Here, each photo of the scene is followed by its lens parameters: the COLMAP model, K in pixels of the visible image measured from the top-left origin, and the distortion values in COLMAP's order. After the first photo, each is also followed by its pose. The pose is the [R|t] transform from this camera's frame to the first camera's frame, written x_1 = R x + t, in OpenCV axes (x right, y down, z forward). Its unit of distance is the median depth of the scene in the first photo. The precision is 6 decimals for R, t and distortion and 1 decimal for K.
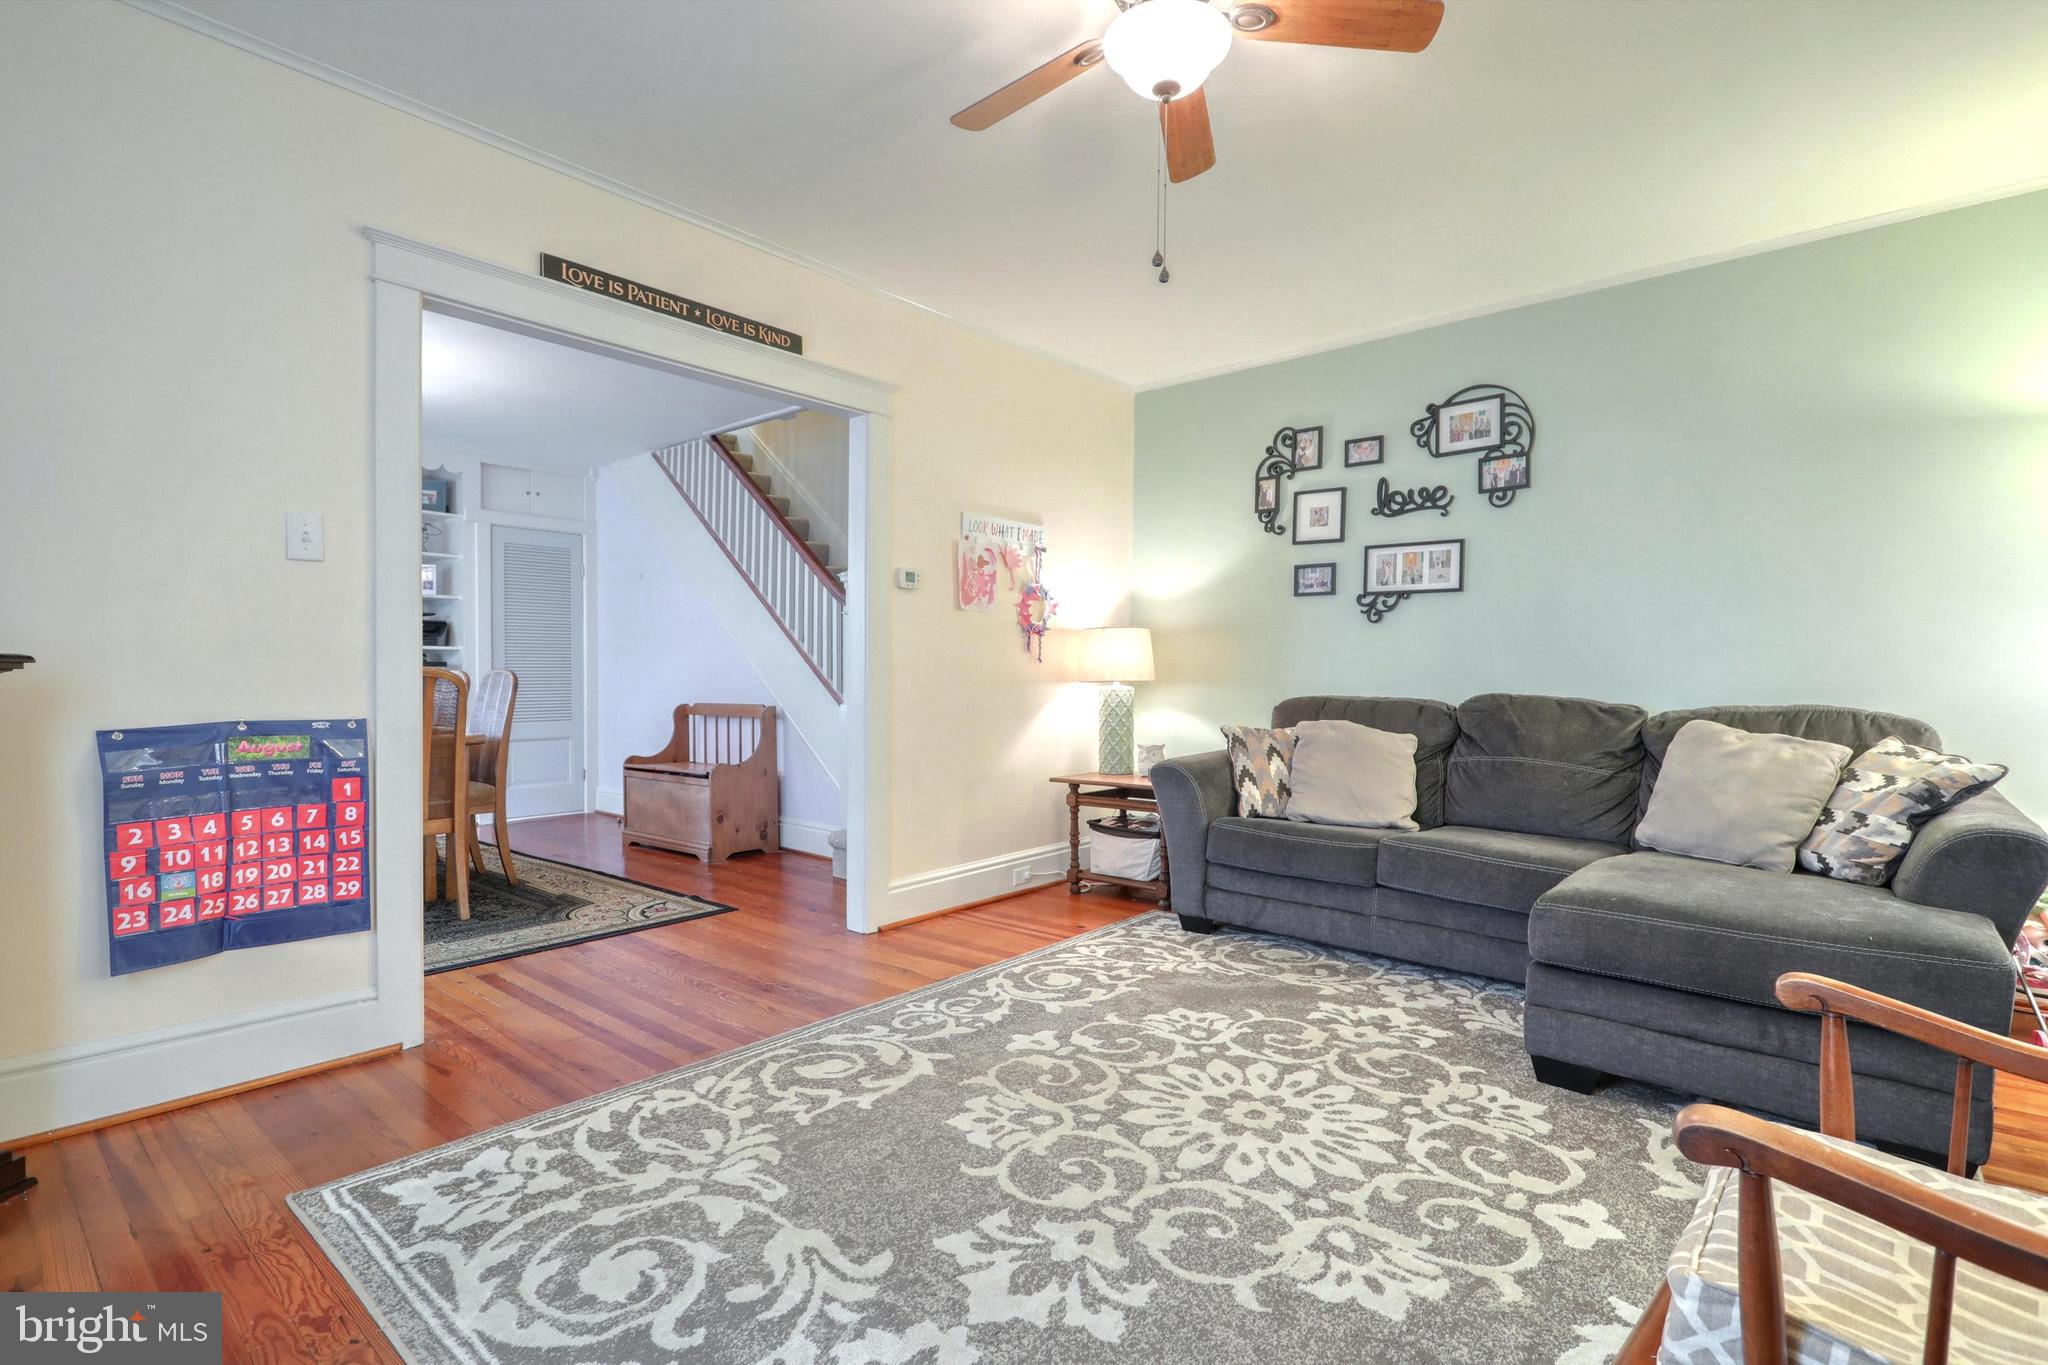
lens RADIAL K [[983.0, 0, 1025.6], [0, 983.0, 685.7], [0, 0, 1]] dist [0.001626, 0.003729]
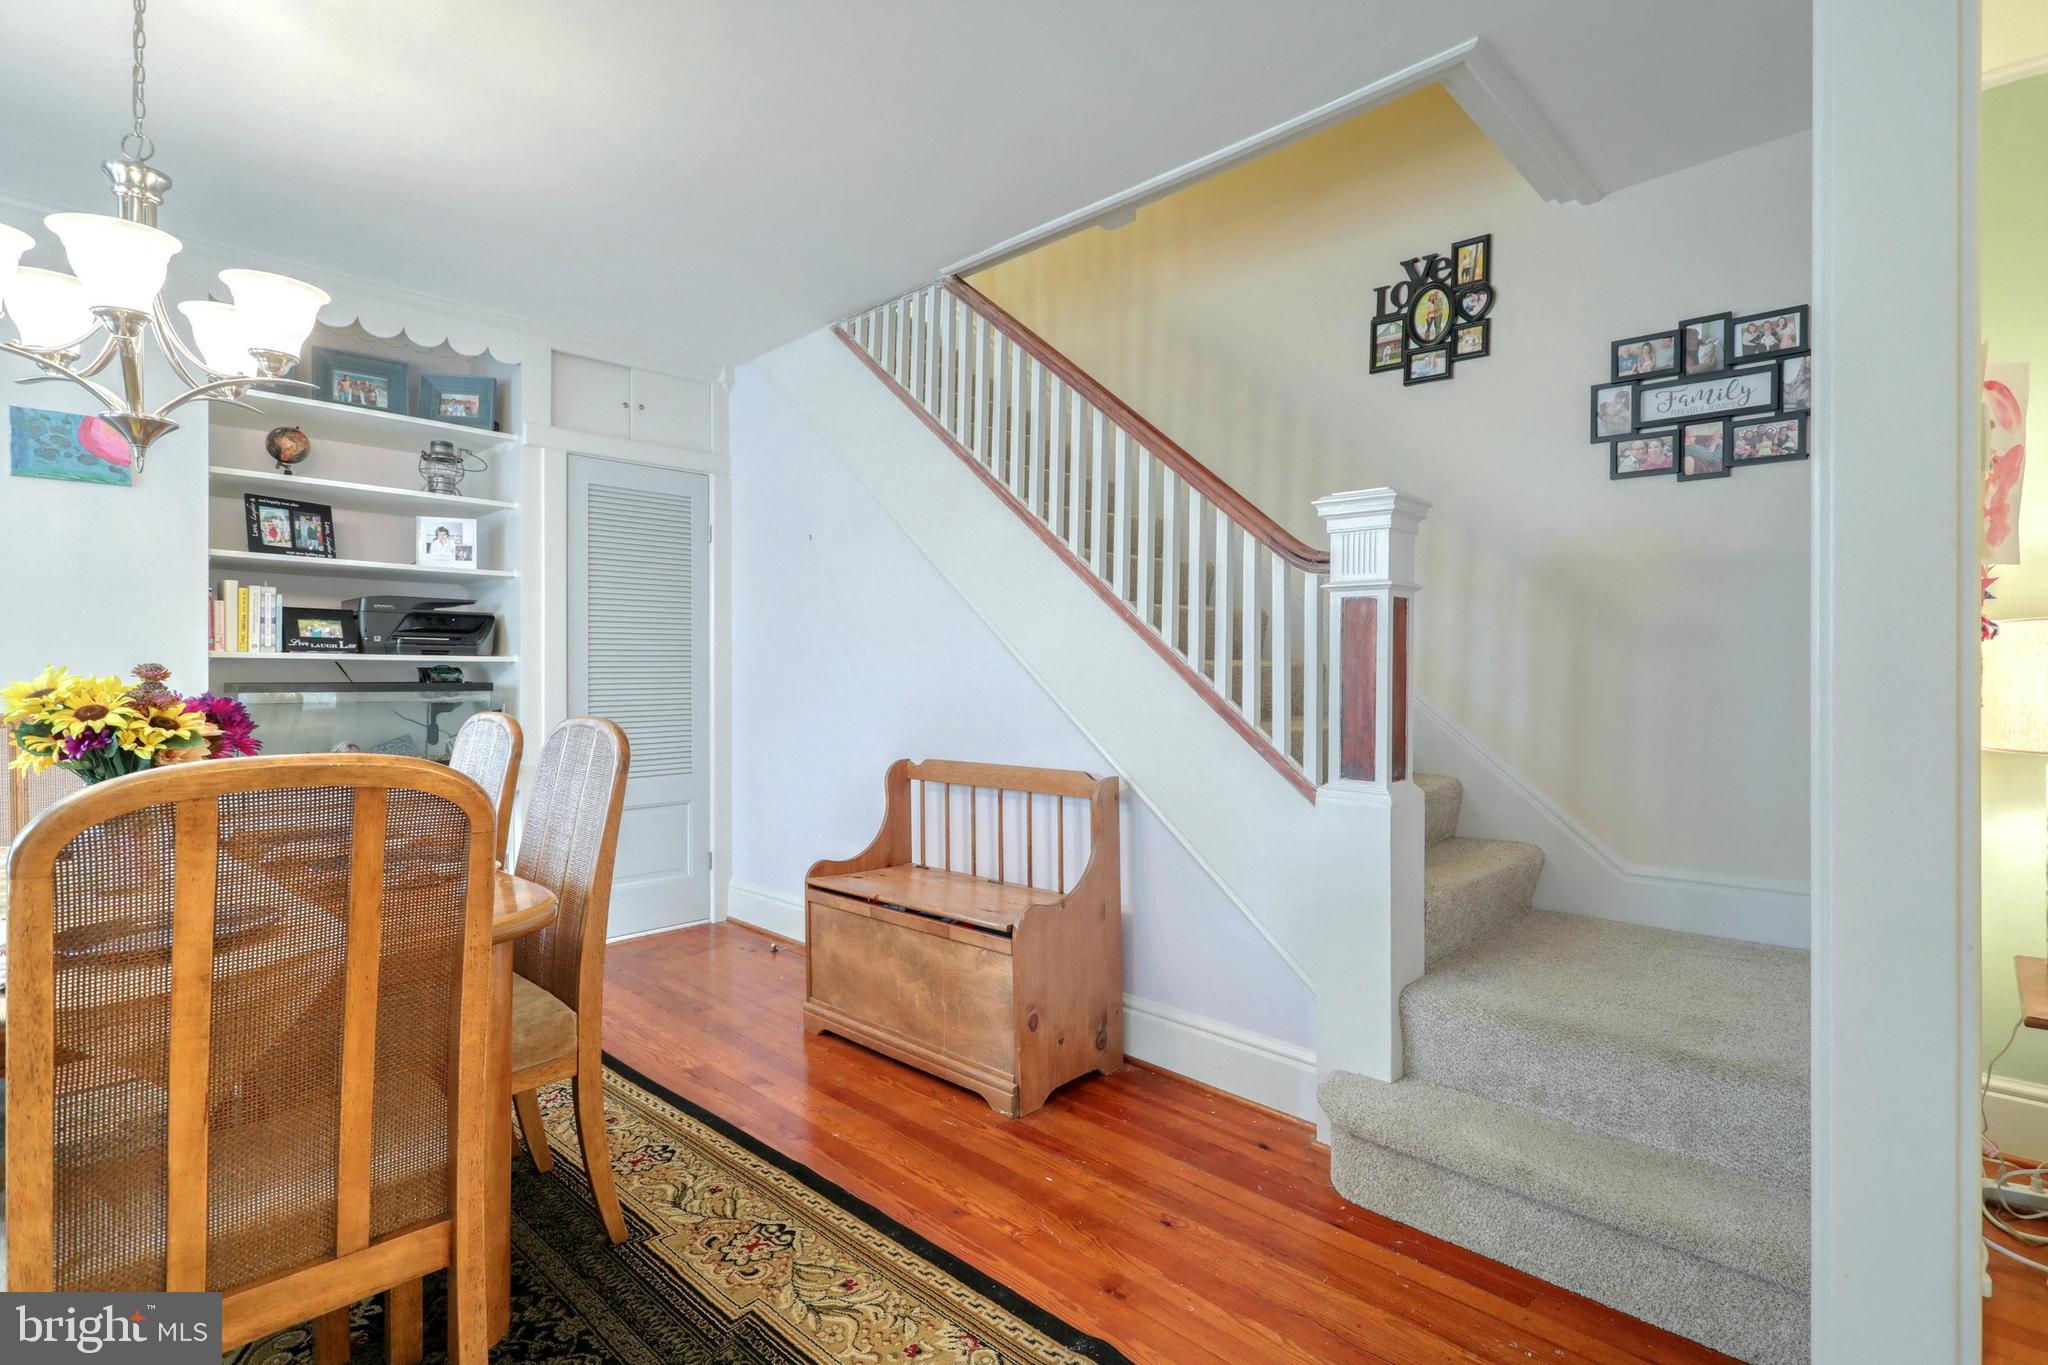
lens RADIAL K [[983.0, 0, 1020.4], [0, 983.0, 670.9], [0, 0, 1]] dist [0.001626, 0.003729]
pose [[0.998020, -0.002814, -0.062828, -0.255404], [0.001936, 0.999900, -0.014037, -0.024266], [0.062861, 0.013887, 0.997926, 0.466921]]
